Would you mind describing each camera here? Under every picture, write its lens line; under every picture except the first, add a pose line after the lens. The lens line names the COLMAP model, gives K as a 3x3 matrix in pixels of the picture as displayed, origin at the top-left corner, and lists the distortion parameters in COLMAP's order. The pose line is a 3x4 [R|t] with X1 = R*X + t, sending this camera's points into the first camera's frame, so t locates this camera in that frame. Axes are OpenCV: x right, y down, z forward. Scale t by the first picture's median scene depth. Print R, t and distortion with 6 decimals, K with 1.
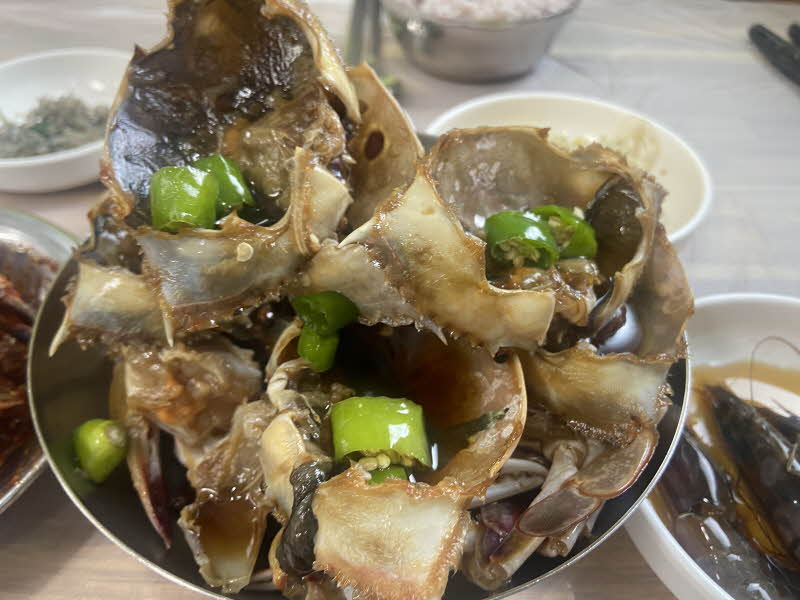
lens RADIAL K [[608.0, 0, 400.0], [0, 608.0, 300.0], [0, 0, 1]] dist [0.116289, -0.083526]
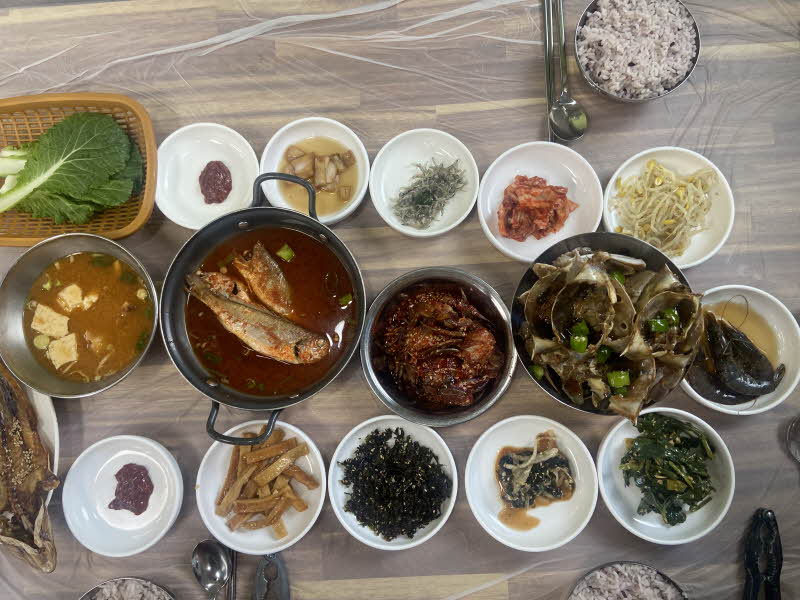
lens RADIAL K [[608.0, 0, 400.0], [0, 608.0, 300.0], [0, 0, 1]] dist [0.116289, -0.083526]
pose [[0.997269, -0.063958, -0.036928, -1.280923], [0.073116, 0.784558, 0.615729, -2.804892], [-0.010409, -0.616748, 0.787092, -1.927124]]
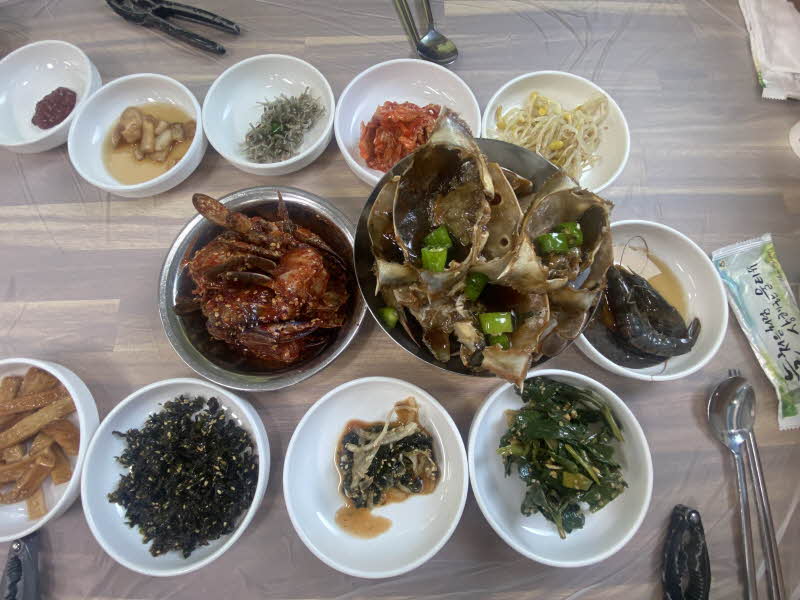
lens RADIAL K [[315.5, 0, 400.0], [0, 315.5, 300.0], [0, 0, 1]] dist [0.011999, -0.000090]
pose [[0.999194, -0.038484, -0.011443, -0.446677], [0.038464, 0.835813, 0.547665, -0.679692], [-0.011512, -0.547664, 0.836619, -0.198563]]
